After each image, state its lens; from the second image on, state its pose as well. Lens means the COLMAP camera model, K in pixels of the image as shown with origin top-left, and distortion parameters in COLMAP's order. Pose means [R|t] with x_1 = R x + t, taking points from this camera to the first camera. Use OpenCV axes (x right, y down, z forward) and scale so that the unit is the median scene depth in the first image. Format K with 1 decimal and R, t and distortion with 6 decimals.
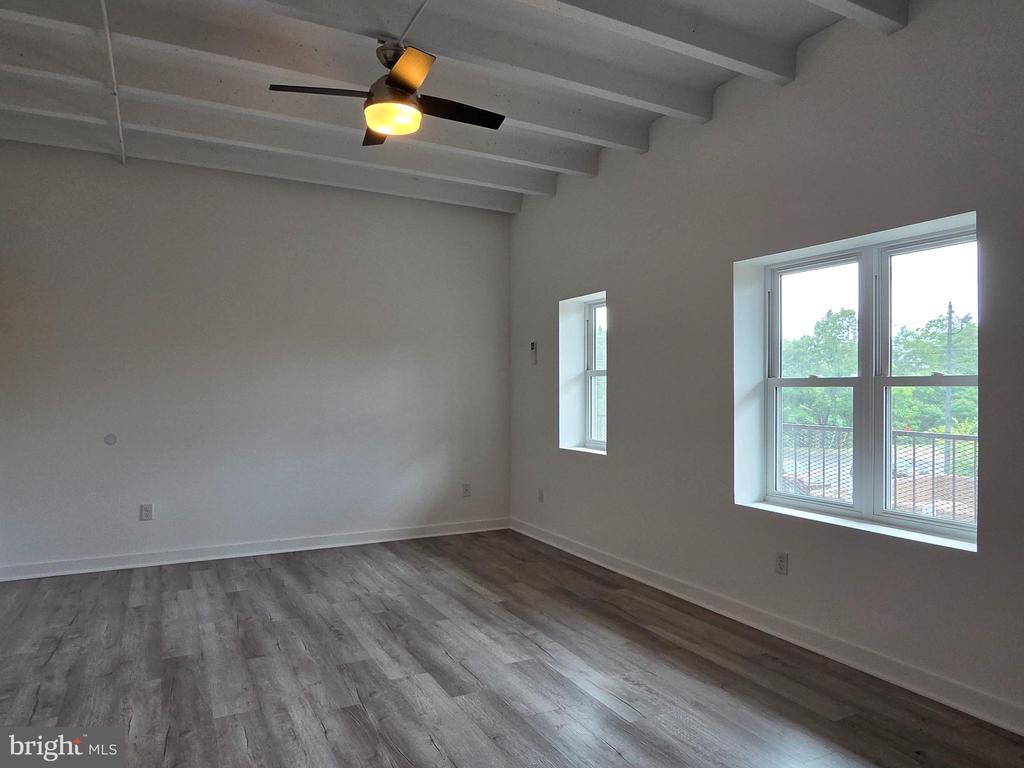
lens RADIAL K [[675.9, 0, 520.1], [0, 675.9, 386.9], [0, 0, 1]] dist [-0.001574, -0.001569]
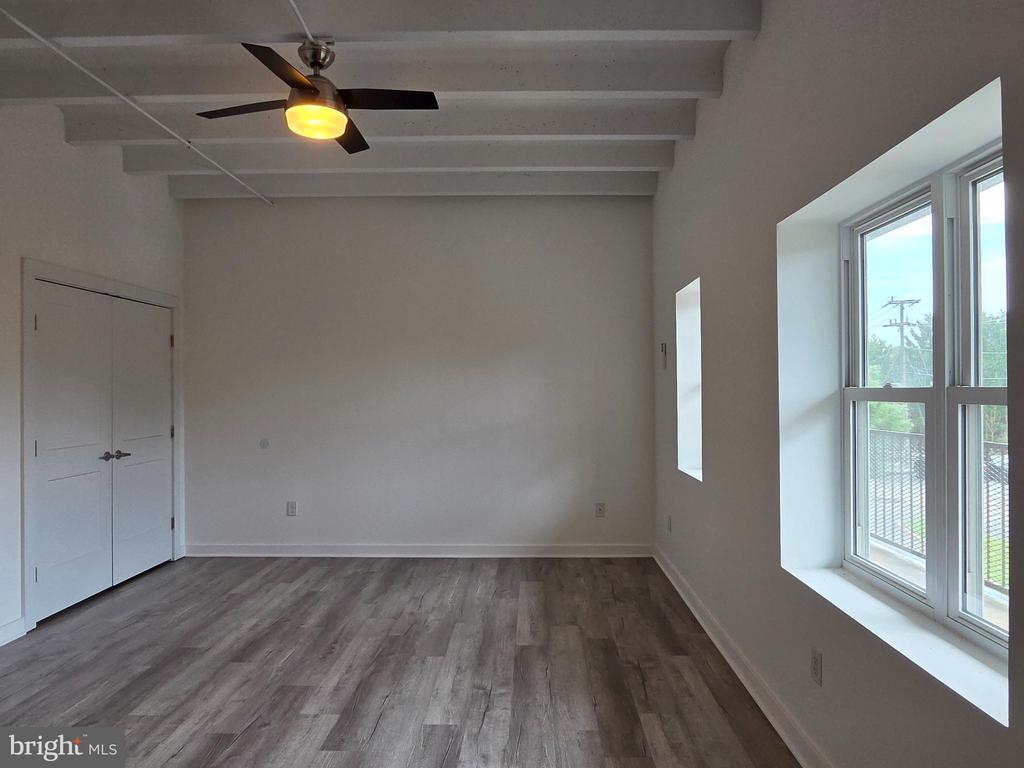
lens RADIAL K [[675.9, 0, 519.1], [0, 675.9, 384.5], [0, 0, 1]] dist [-0.001574, -0.001569]
pose [[0.872499, -0.011147, -0.488489, 0.431061], [0.009226, 0.999937, -0.006339, -0.015261], [0.488529, 0.001024, 0.872547, 0.256301]]
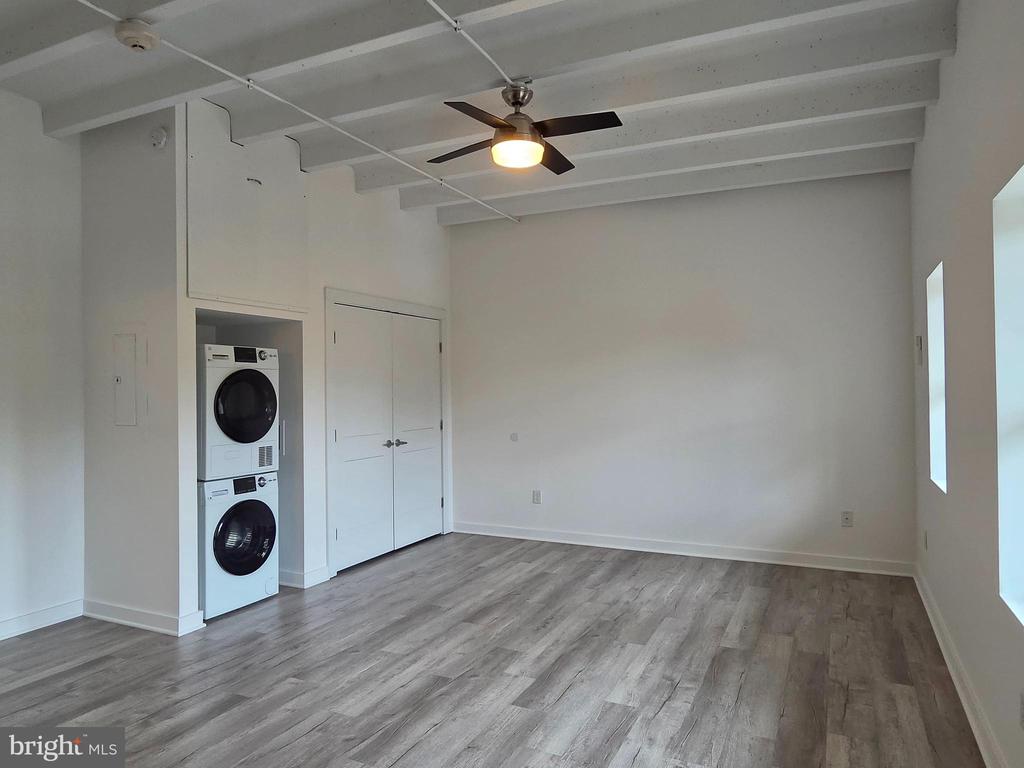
lens RADIAL K [[675.9, 0, 517.4], [0, 675.9, 385.9], [0, 0, 1]] dist [-0.001574, -0.001569]
pose [[0.595734, -0.010015, -0.803120, 0.555655], [0.011467, 0.999926, -0.003963, -0.019095], [0.803100, -0.006848, 0.595805, 0.293927]]
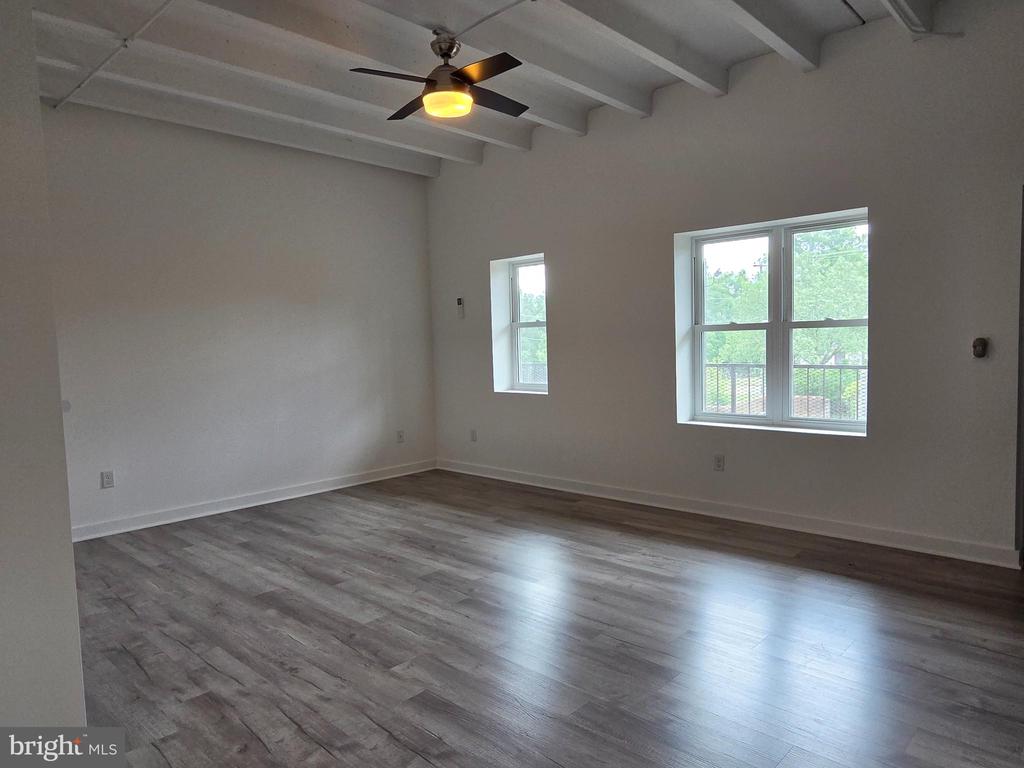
lens RADIAL K [[675.9, 0, 520.2], [0, 675.9, 388.1], [0, 0, 1]] dist [-0.001574, -0.001569]
pose [[0.946213, -0.052469, 0.319263, -0.382325], [0.029749, 0.996692, 0.075630, -0.000642], [-0.322175, -0.062064, 0.944643, -0.123516]]
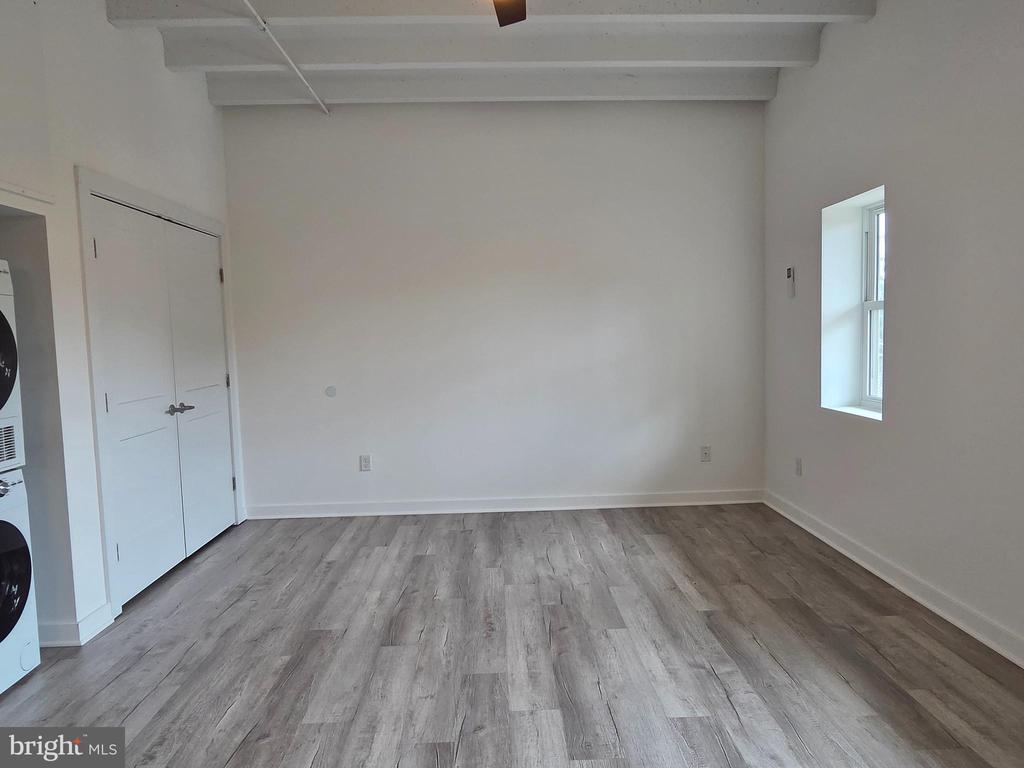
lens RADIAL K [[675.9, 0, 517.3], [0, 675.9, 387.2], [0, 0, 1]] dist [-0.001574, -0.001569]
pose [[0.897482, 0.009476, -0.440948, 0.125535], [0.029612, 0.996219, 0.081680, -0.004929], [0.440055, -0.086363, 0.893808, 0.263396]]
